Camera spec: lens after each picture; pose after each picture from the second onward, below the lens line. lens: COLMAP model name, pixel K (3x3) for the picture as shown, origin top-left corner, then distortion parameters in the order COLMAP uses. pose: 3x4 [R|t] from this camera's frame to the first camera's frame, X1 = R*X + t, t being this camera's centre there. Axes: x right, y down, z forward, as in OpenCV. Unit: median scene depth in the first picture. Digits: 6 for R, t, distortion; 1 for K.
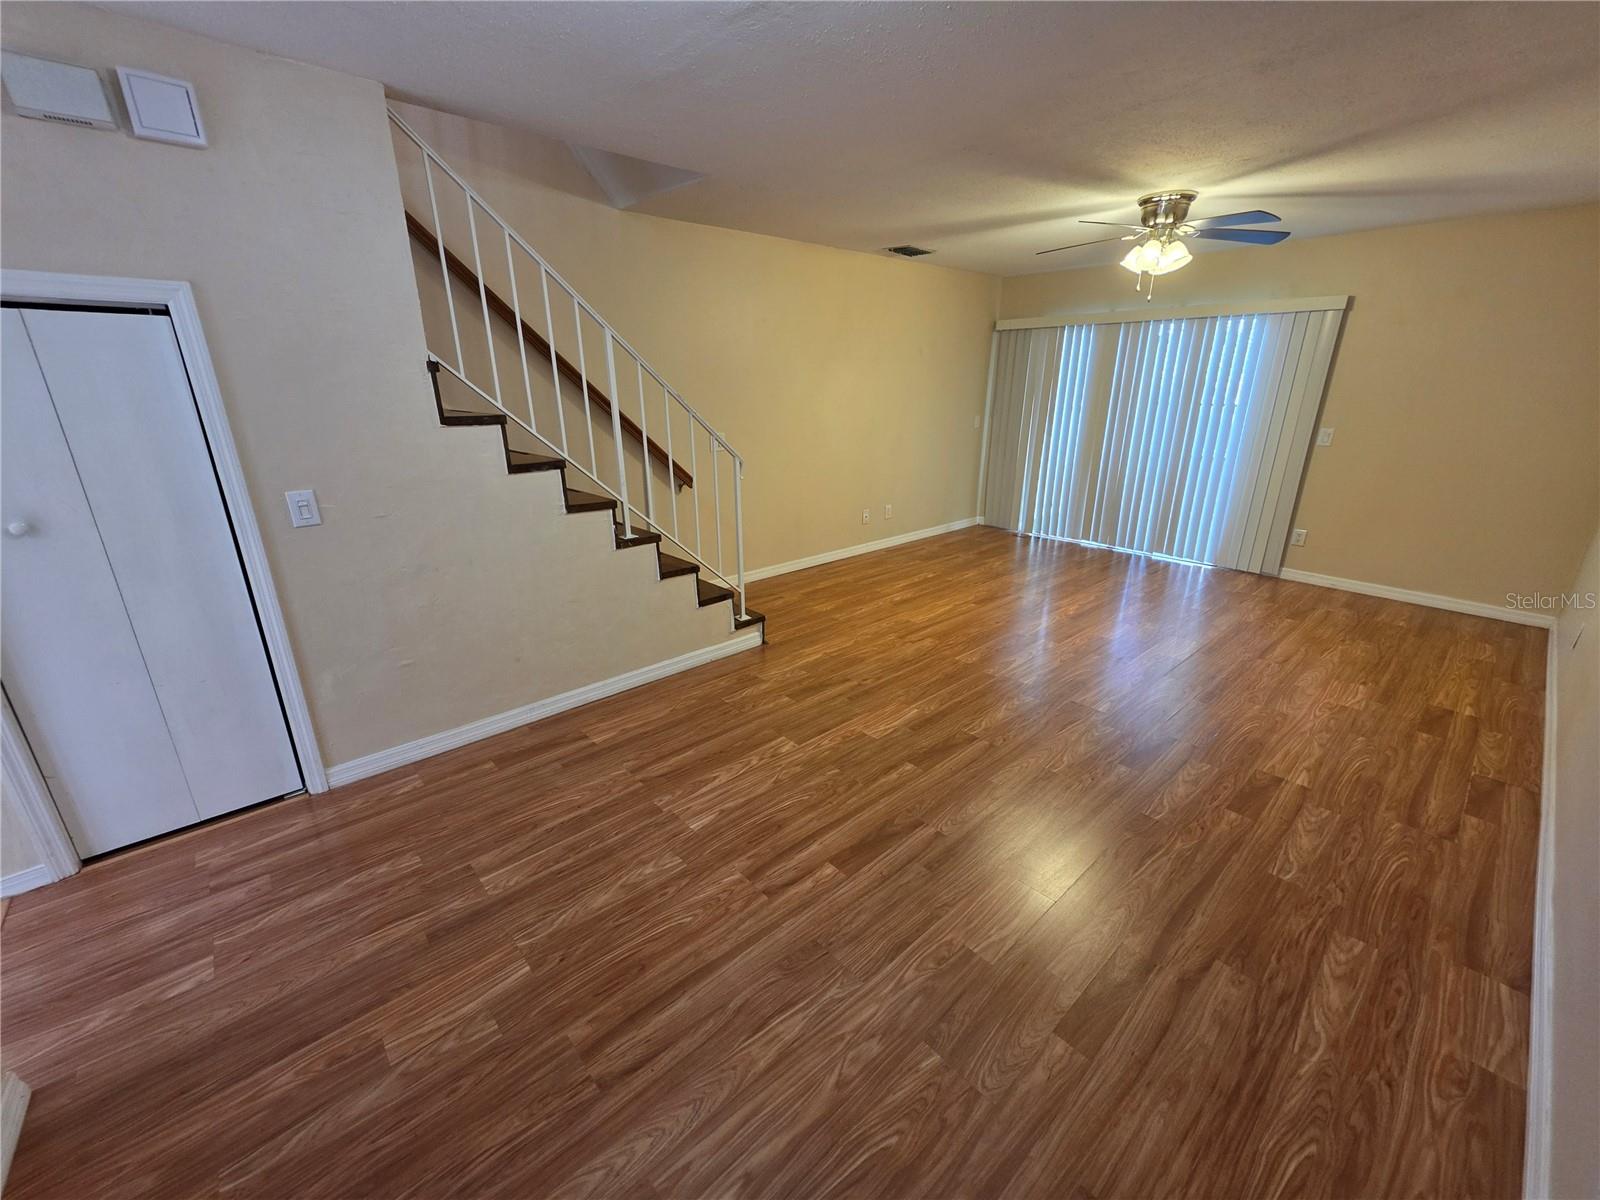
lens RADIAL K [[642.1, 0, 797.7], [0, 642.1, 599.4], [0, 0, 1]] dist [0.001639, -0.000399]
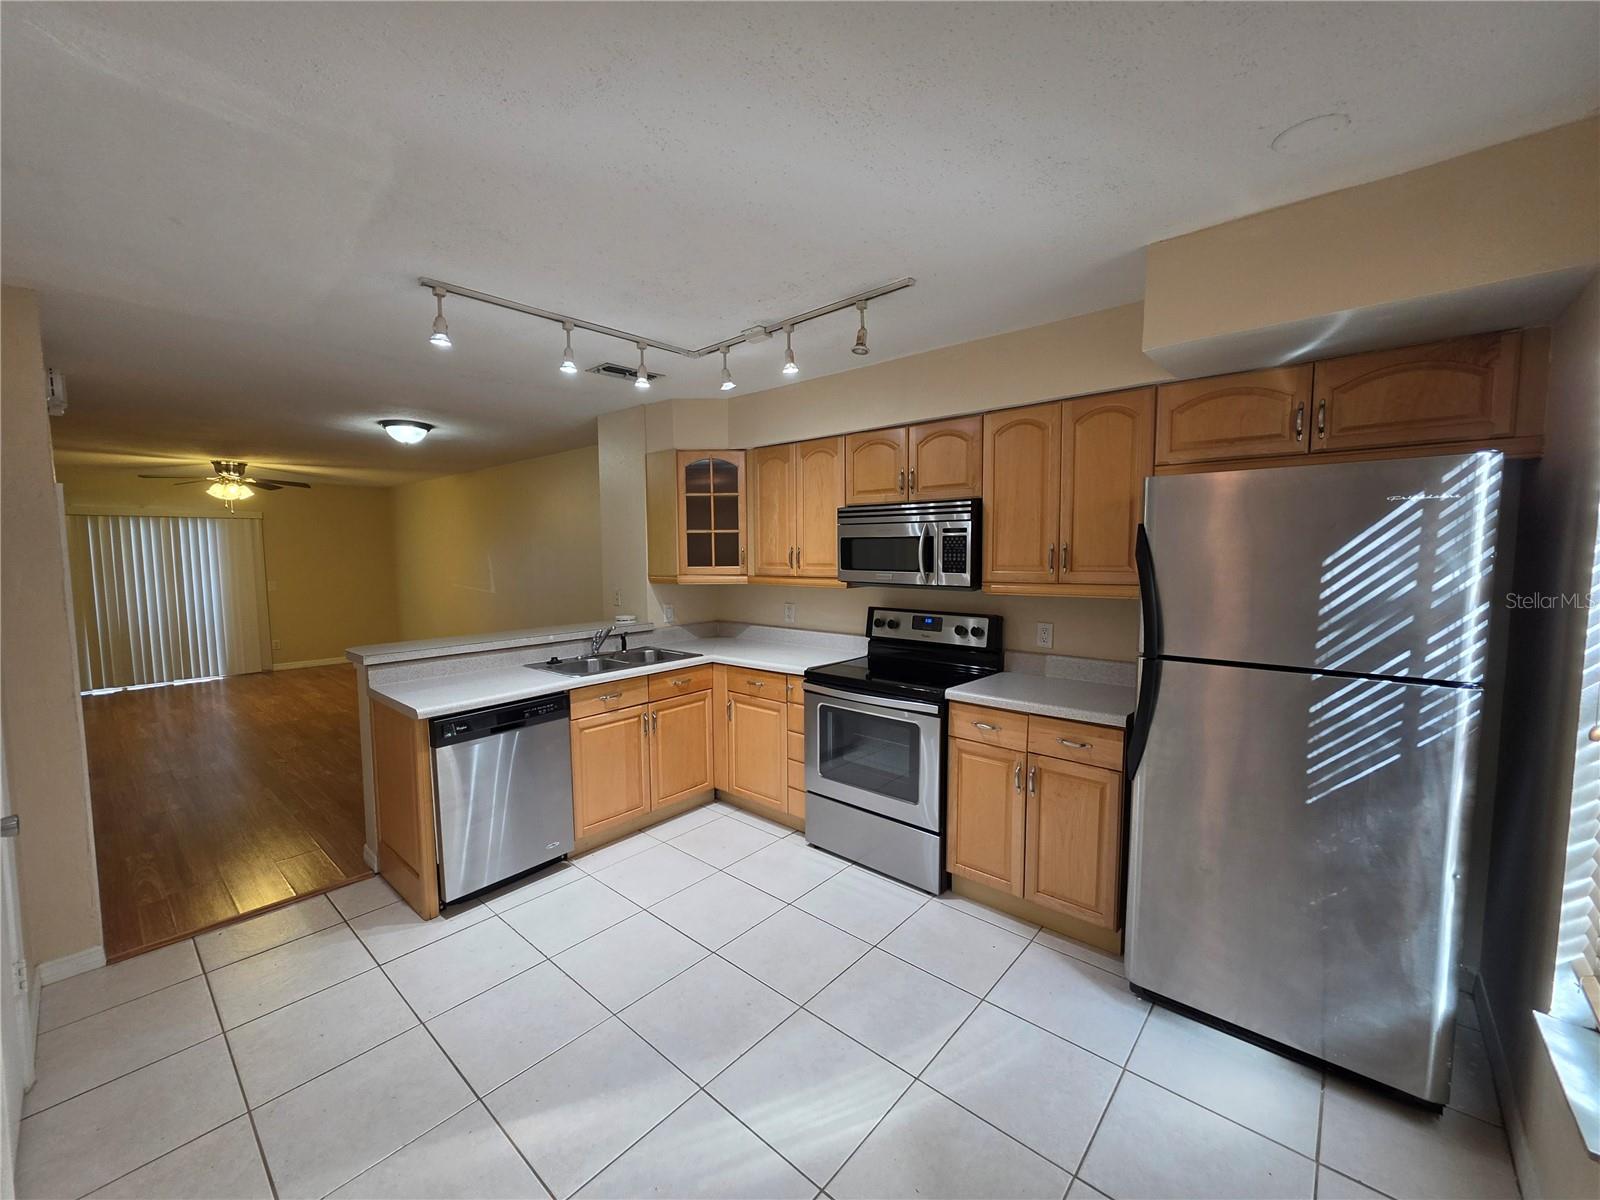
lens RADIAL K [[642.1, 0, 779.8], [0, 642.1, 599.4], [0, 0, 1]] dist [0.001639, -0.000399]
pose [[-0.114845, -0.073903, 0.990631, -2.252718], [0.332094, 0.936996, 0.108402, 0.104911], [-0.936229, 0.341432, -0.083067, -0.292133]]
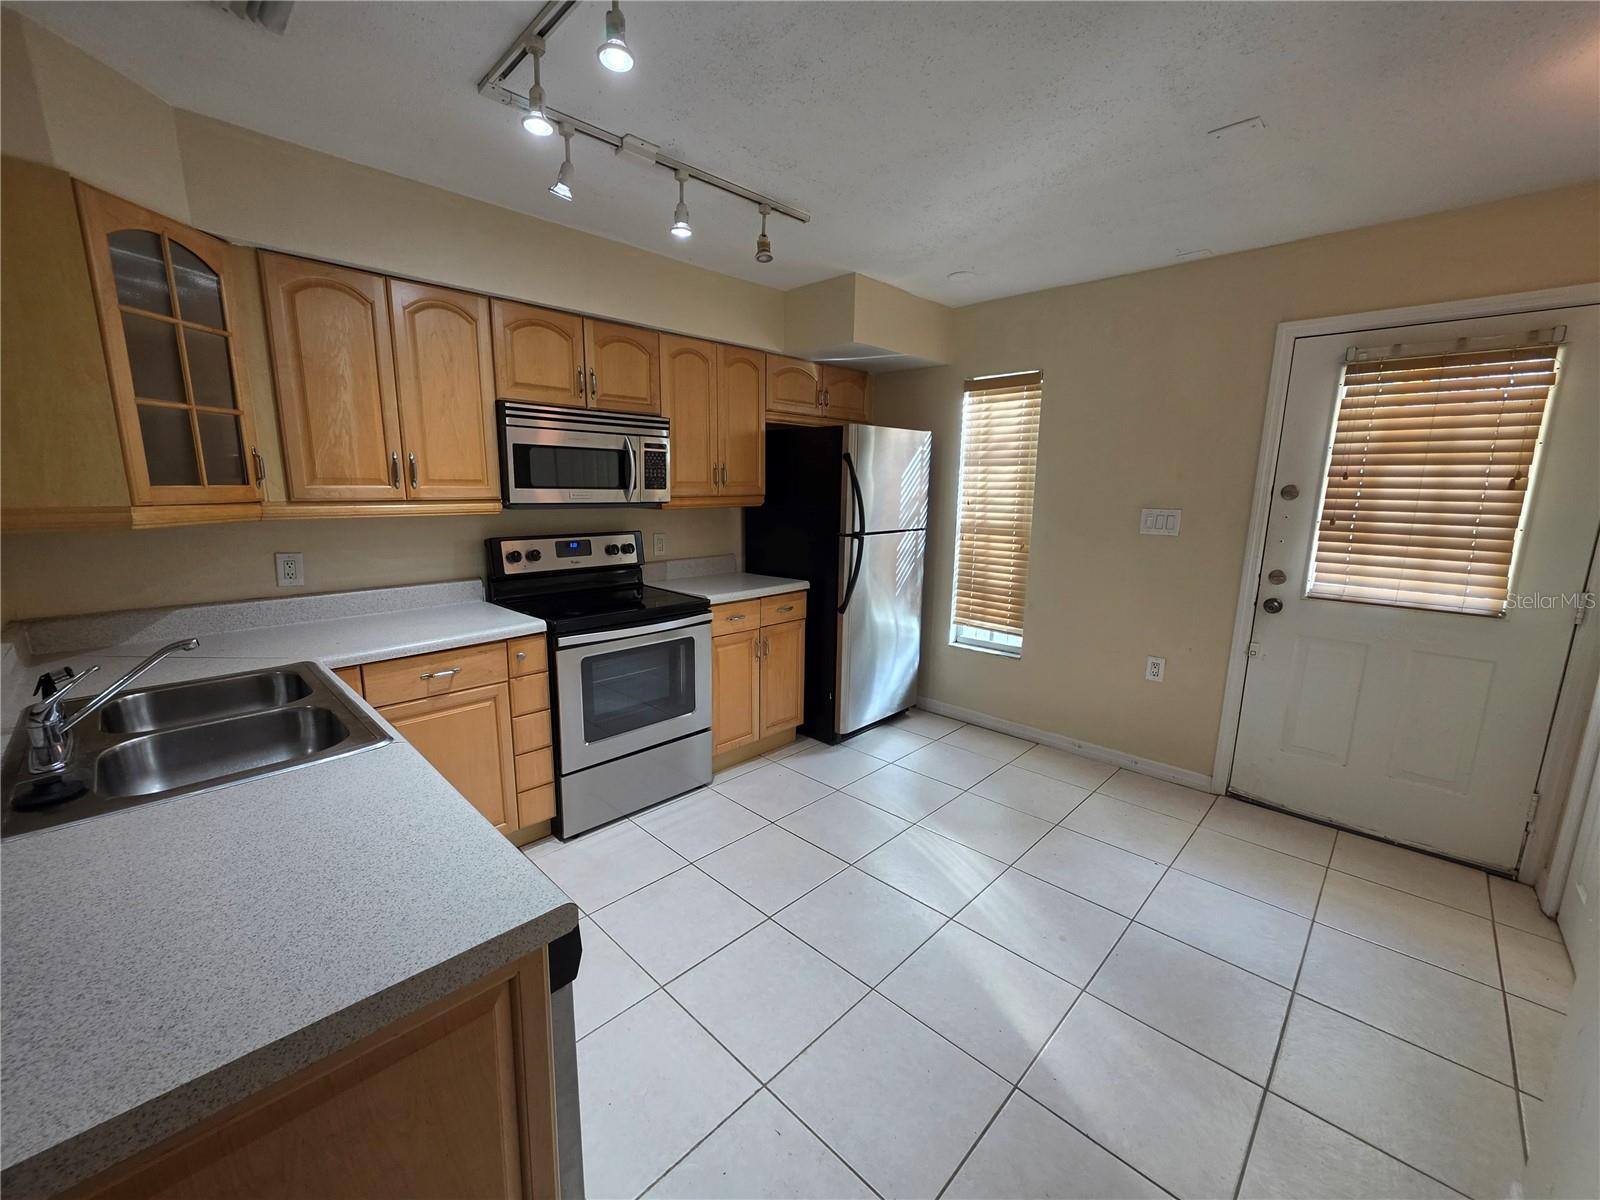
lens RADIAL K [[642.1, 0, 791.9], [0, 642.1, 602.3], [0, 0, 1]] dist [0.001639, -0.000399]
pose [[-0.997176, 0.005109, -0.074932, -1.144589], [-0.032954, 0.866756, 0.497643, -0.158014], [0.067490, 0.498707, -0.864139, 0.548741]]
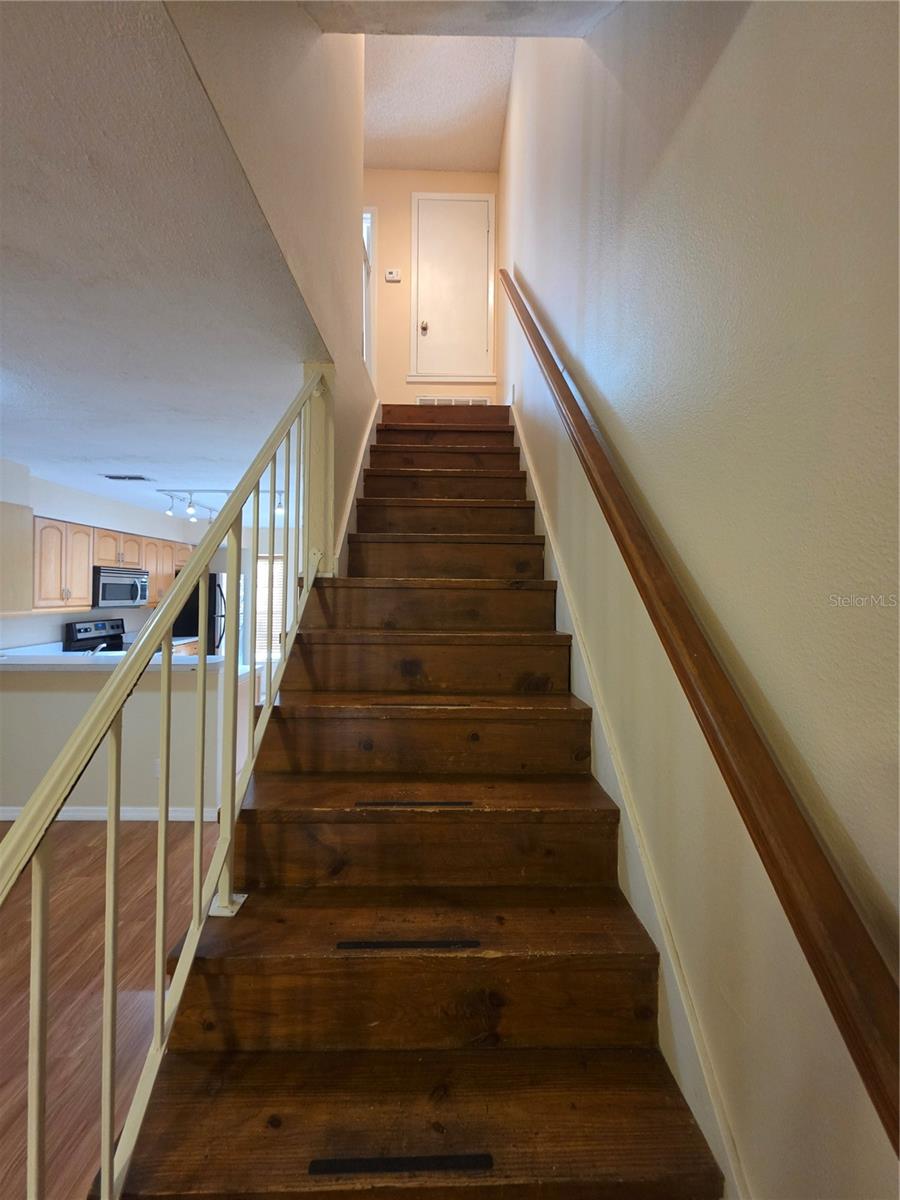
lens RADIAL K [[481.5, 0, 454.9], [0, 481.5, 589.2], [0, 0, 1]] dist [0.001639, -0.000399]
pose [[-0.639476, -0.003431, -0.768804, -0.099509], [-0.255183, 0.944246, 0.208042, -0.633810], [0.725226, 0.329223, -0.604698, 1.819303]]
